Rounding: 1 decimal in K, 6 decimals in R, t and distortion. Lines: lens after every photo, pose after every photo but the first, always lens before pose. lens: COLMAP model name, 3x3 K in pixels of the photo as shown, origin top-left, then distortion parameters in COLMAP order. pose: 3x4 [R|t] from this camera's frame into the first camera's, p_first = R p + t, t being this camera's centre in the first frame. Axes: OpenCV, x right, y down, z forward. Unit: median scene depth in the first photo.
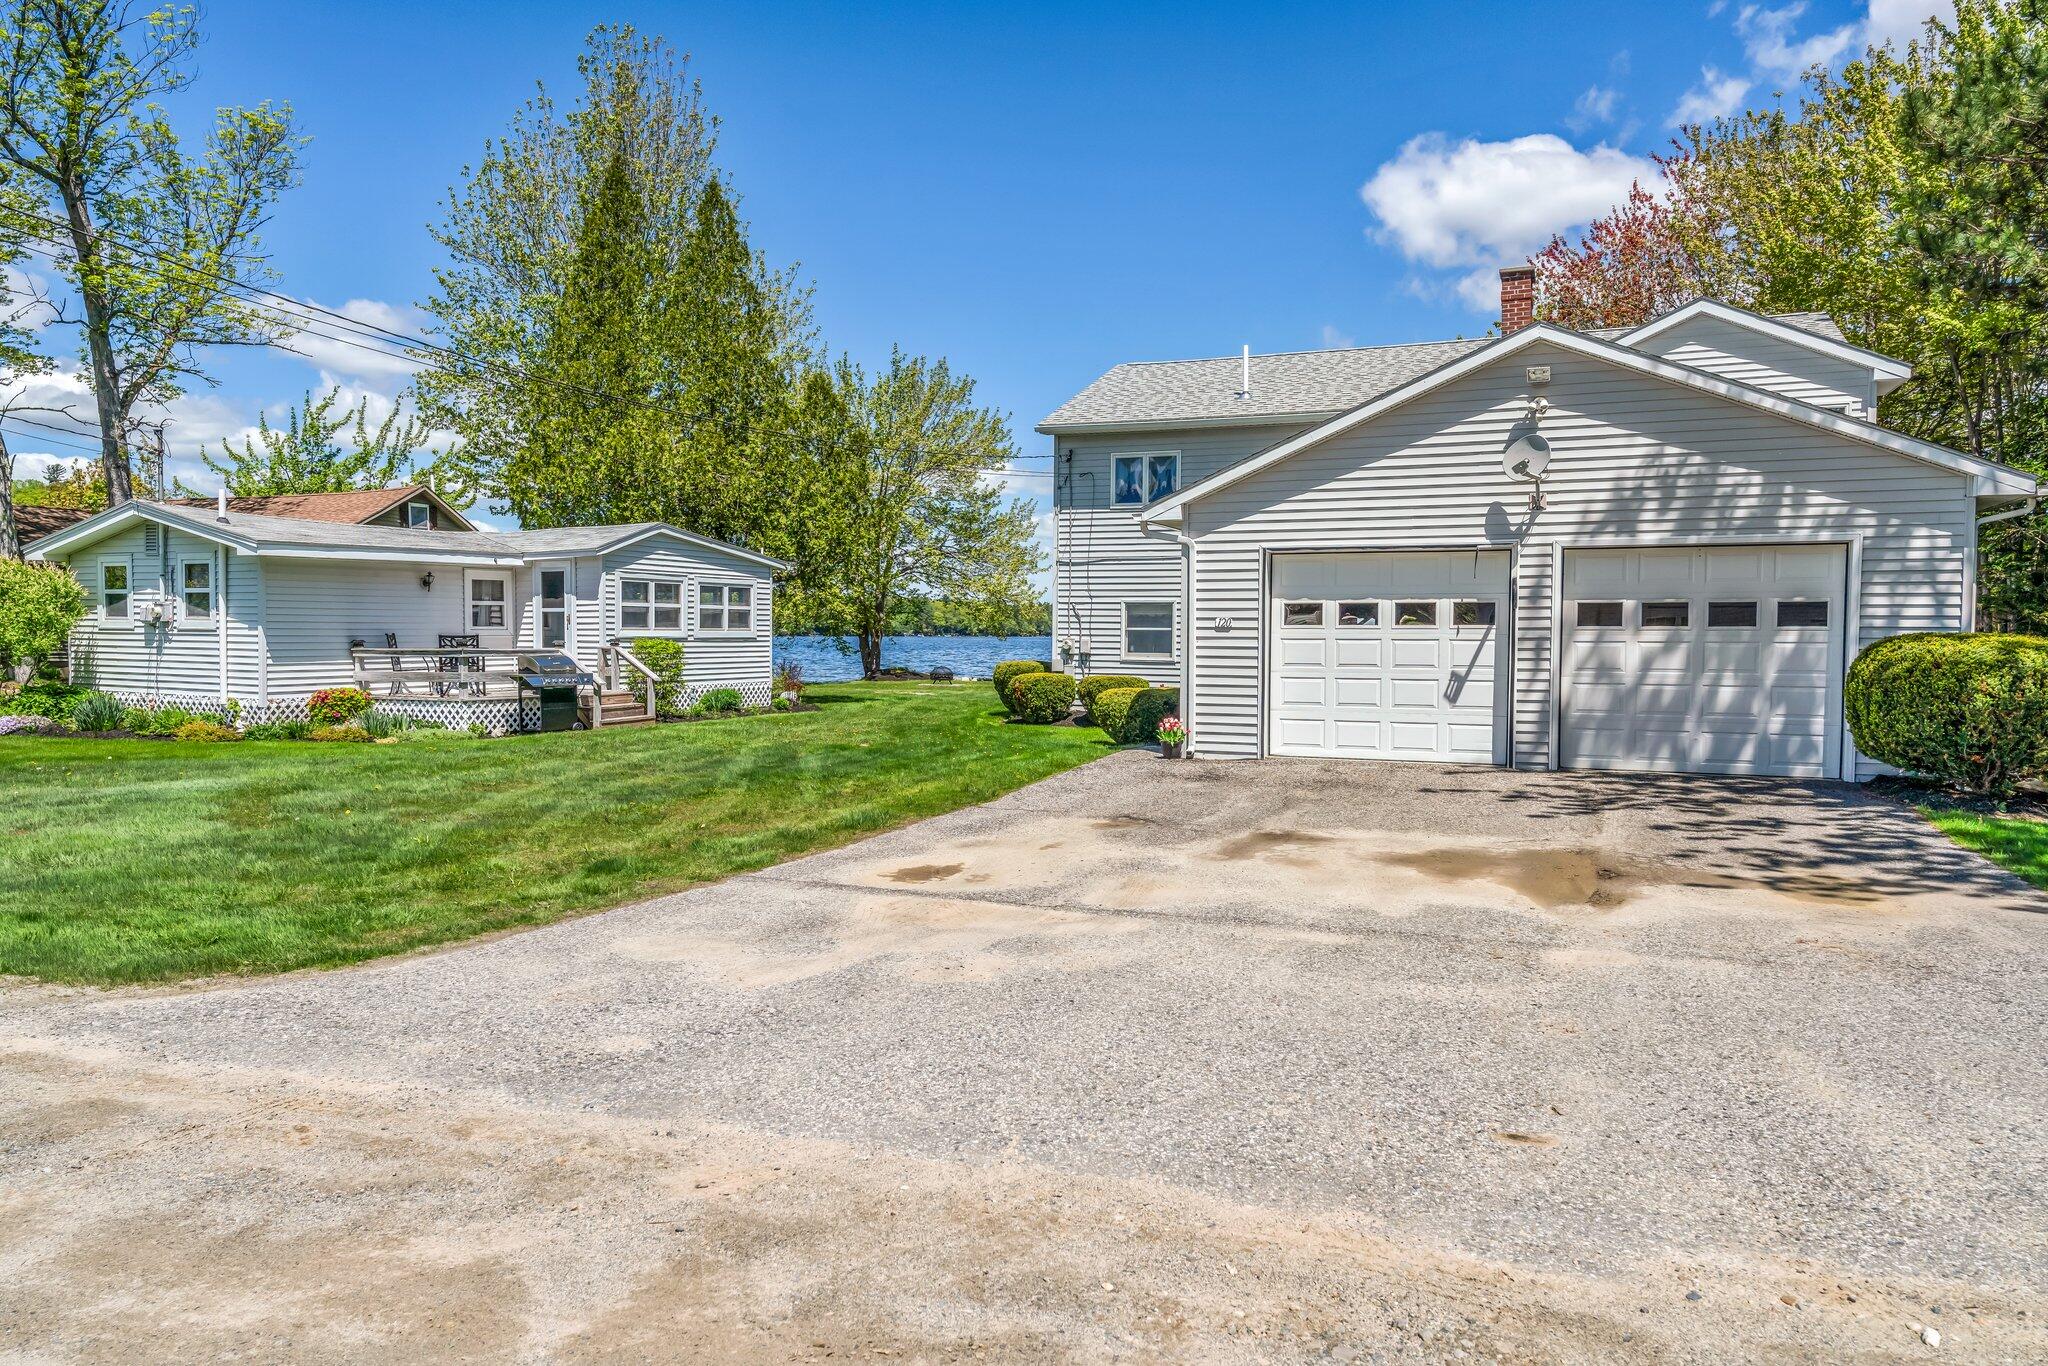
lens RADIAL K [[1347.0, 0, 1024.0], [0, 1347.0, 683.0], [0, 0, 1]] dist [-0.000002, 0.000190]
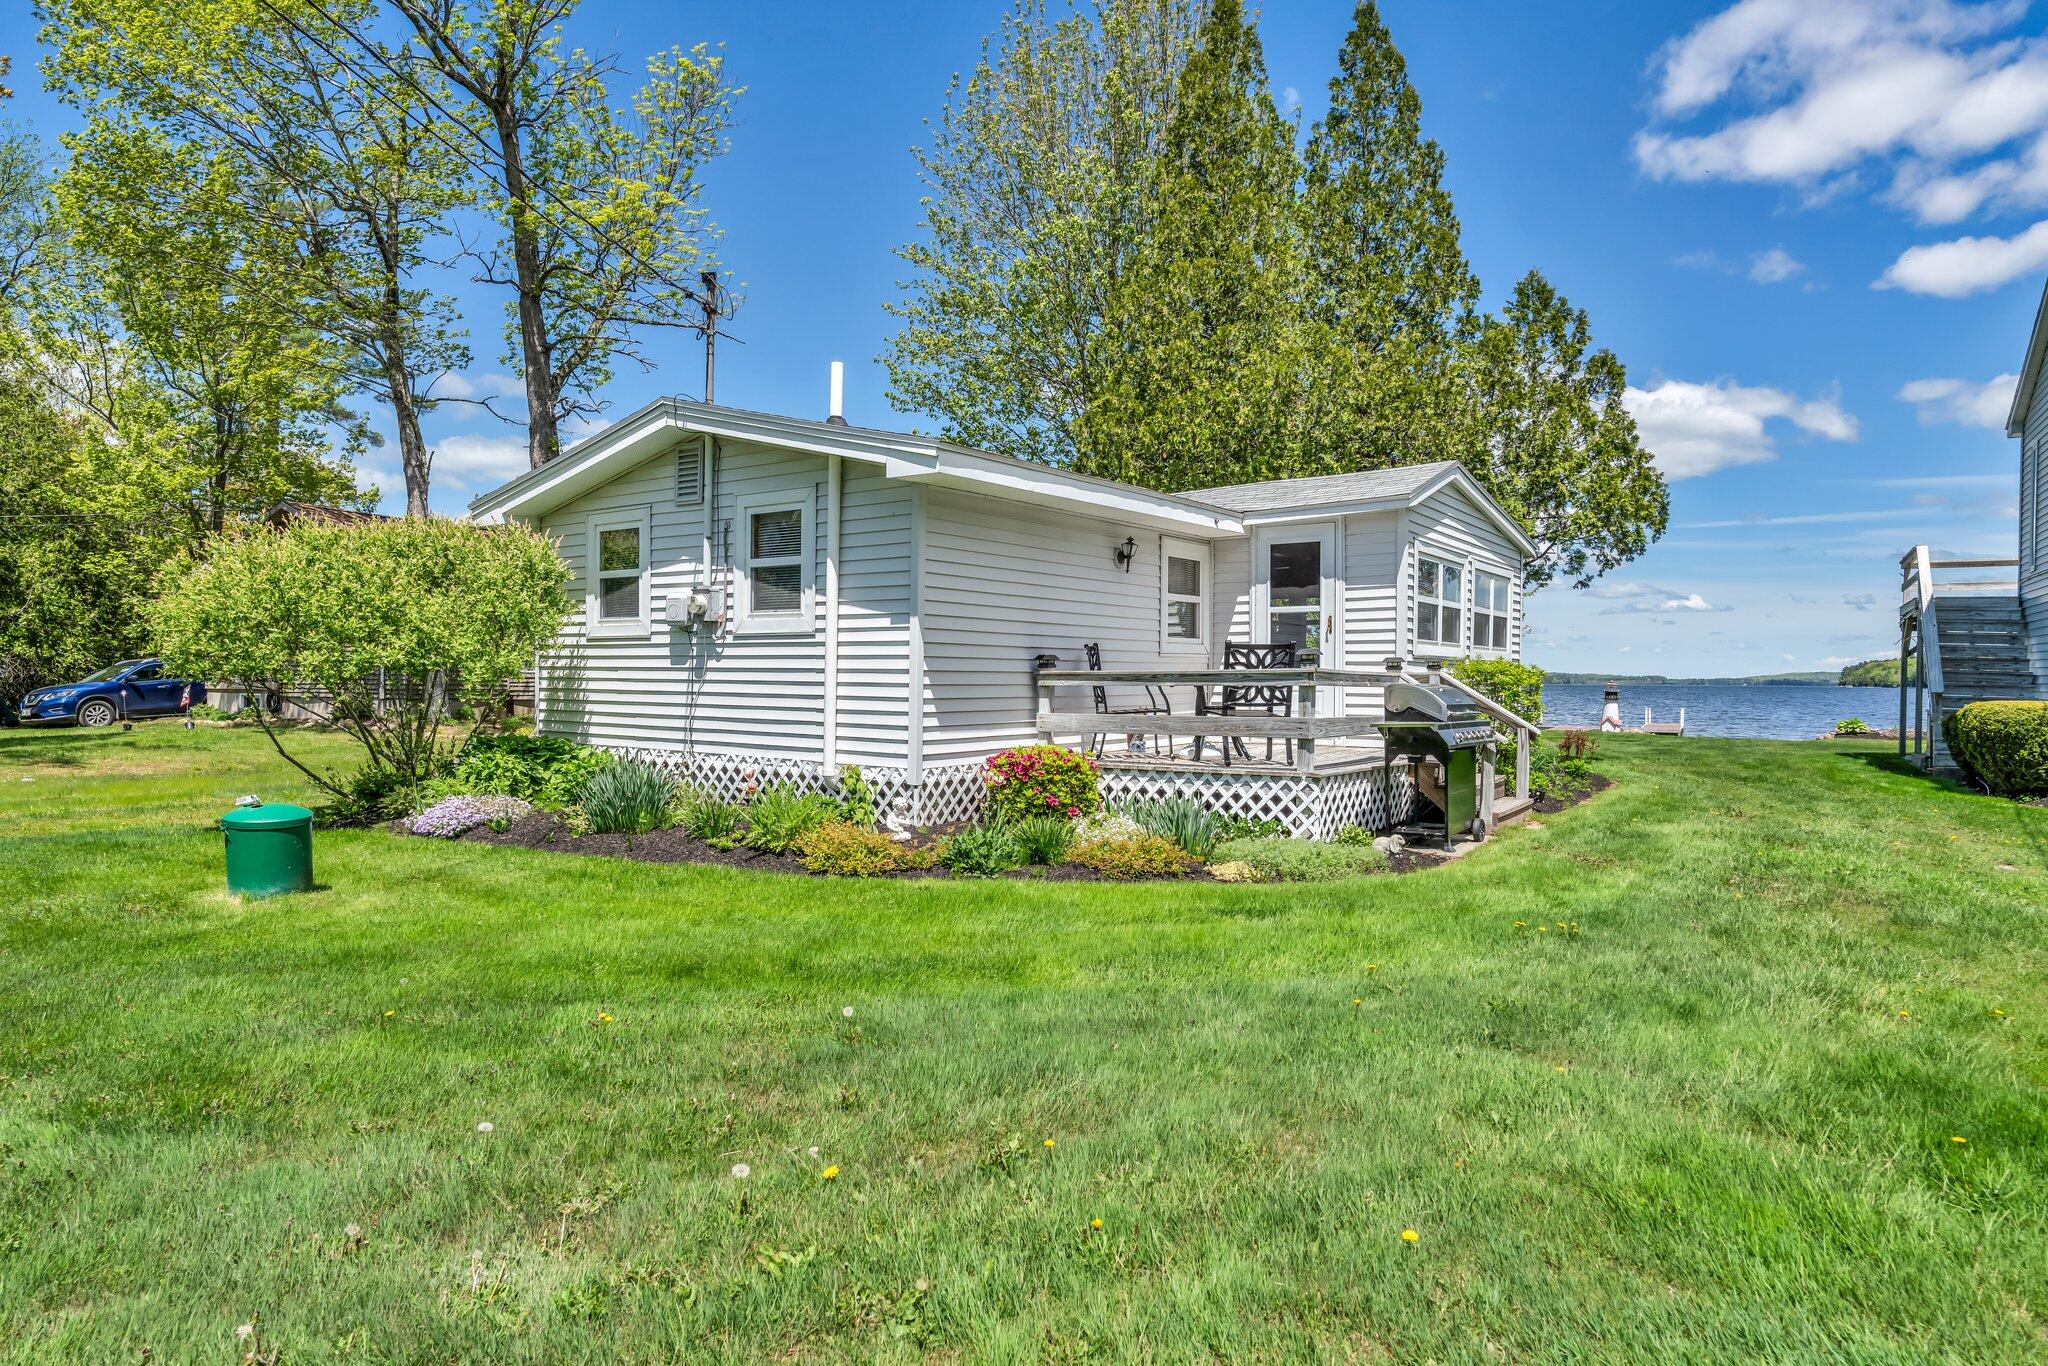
lens RADIAL K [[1164.4, 0, 1024.0], [0, 1164.4, 683.0], [0, 0, 1]] dist [-0.003398, -0.000636]
pose [[0.988388, 0.001237, -0.151943, -0.440877], [-0.006253, 0.999451, -0.032540, -0.005858], [0.151820, 0.033113, 0.987853, 0.552868]]
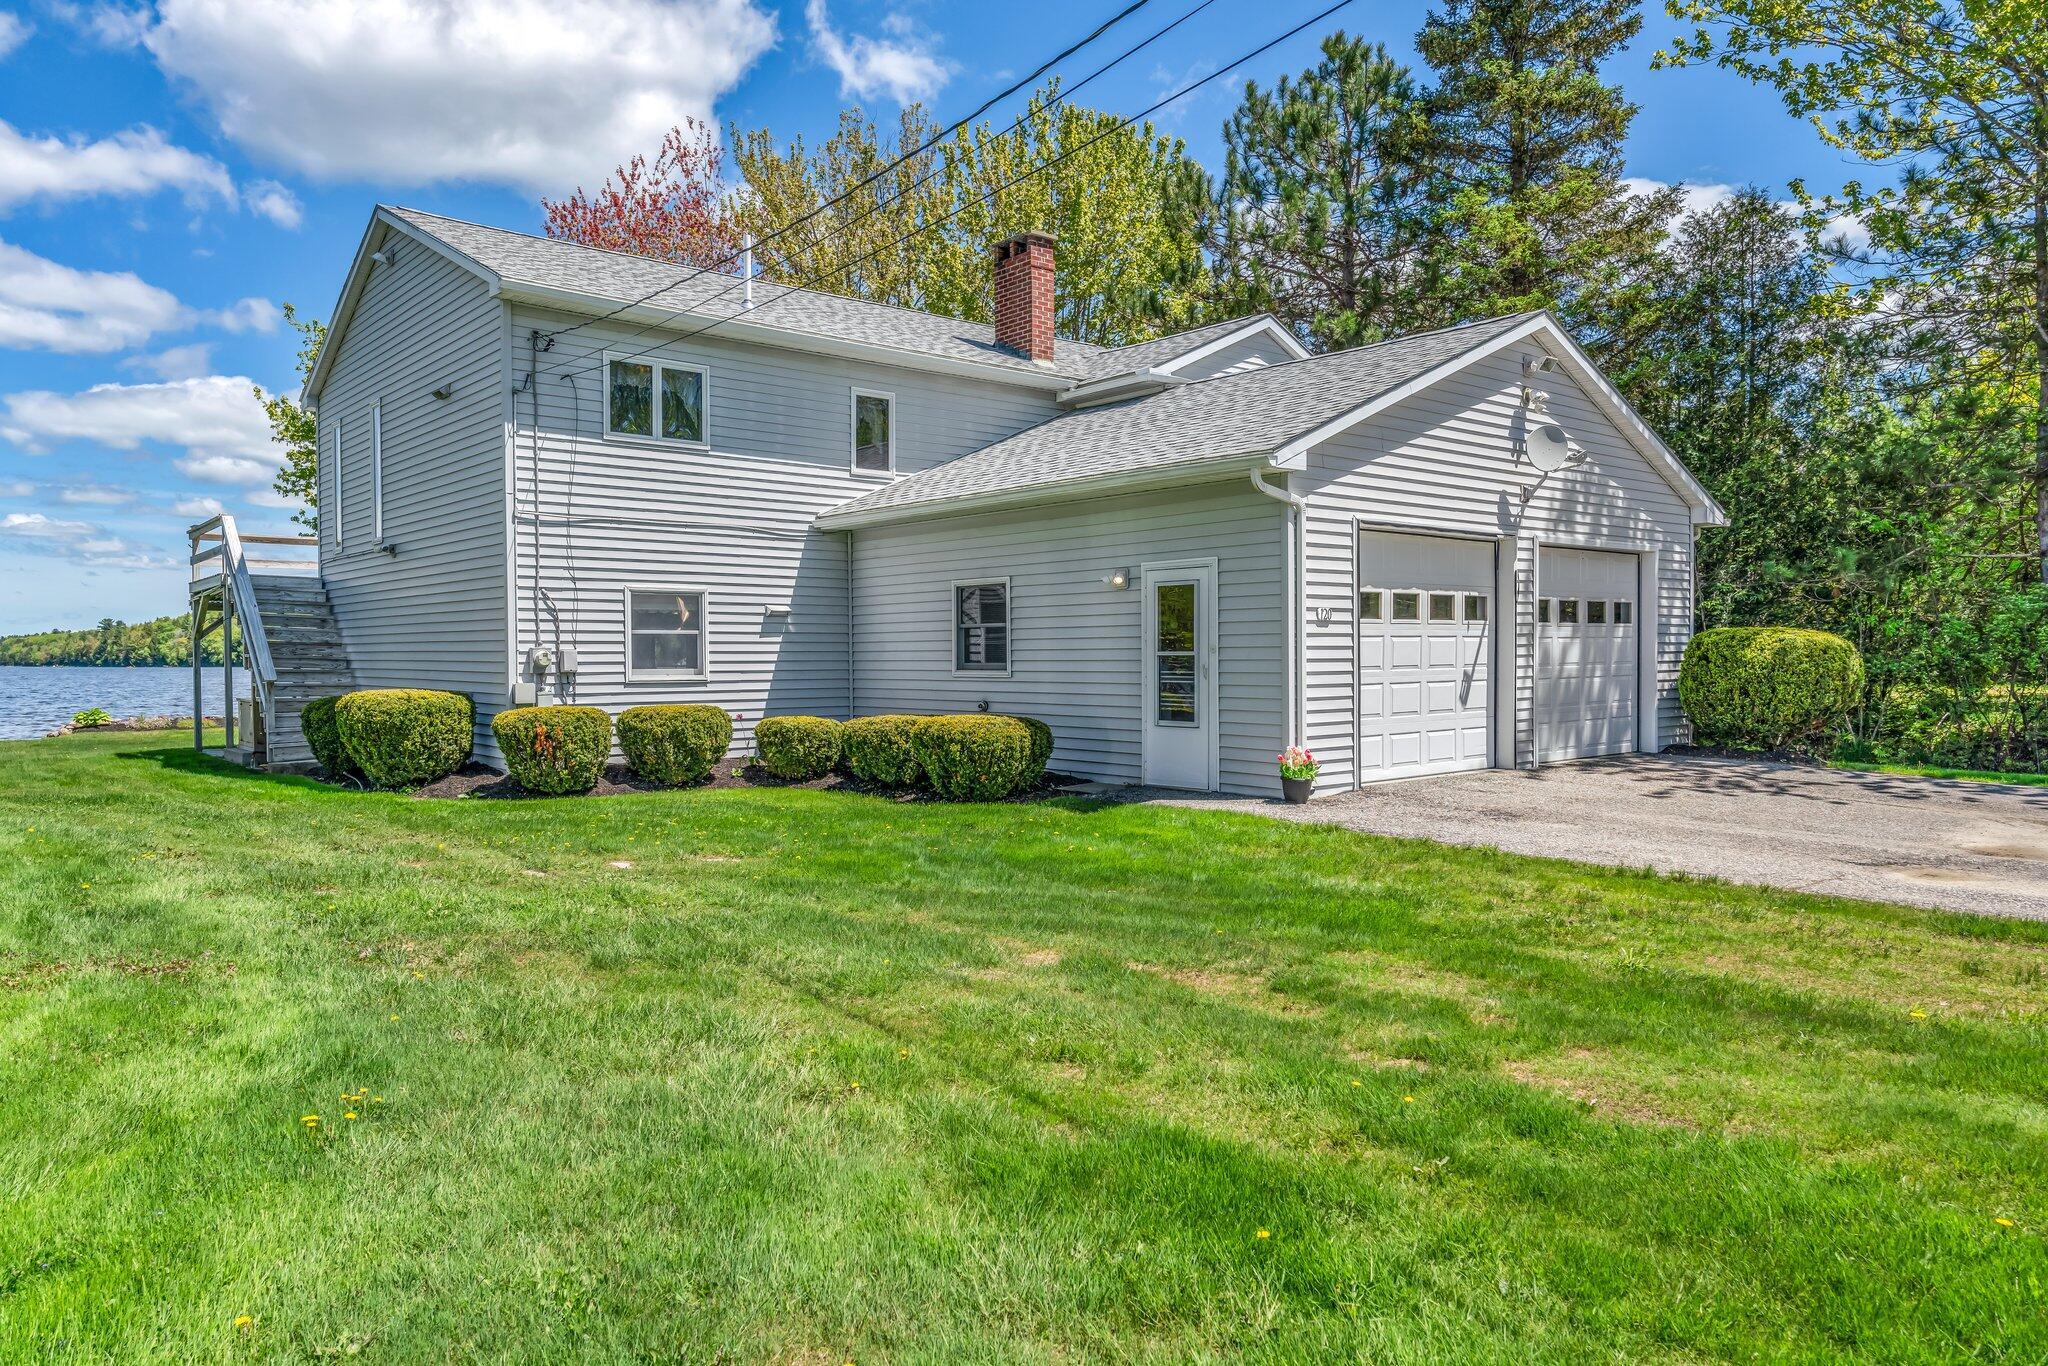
lens RADIAL K [[1347.0, 0, 1024.0], [0, 1347.0, 683.0], [0, 0, 1]] dist [-0.000002, 0.000190]
pose [[0.451579, -0.027040, 0.891821, -0.485607], [0.043110, 0.999035, 0.008462, -0.016075], [-0.891189, 0.034625, 0.452309, 0.653935]]
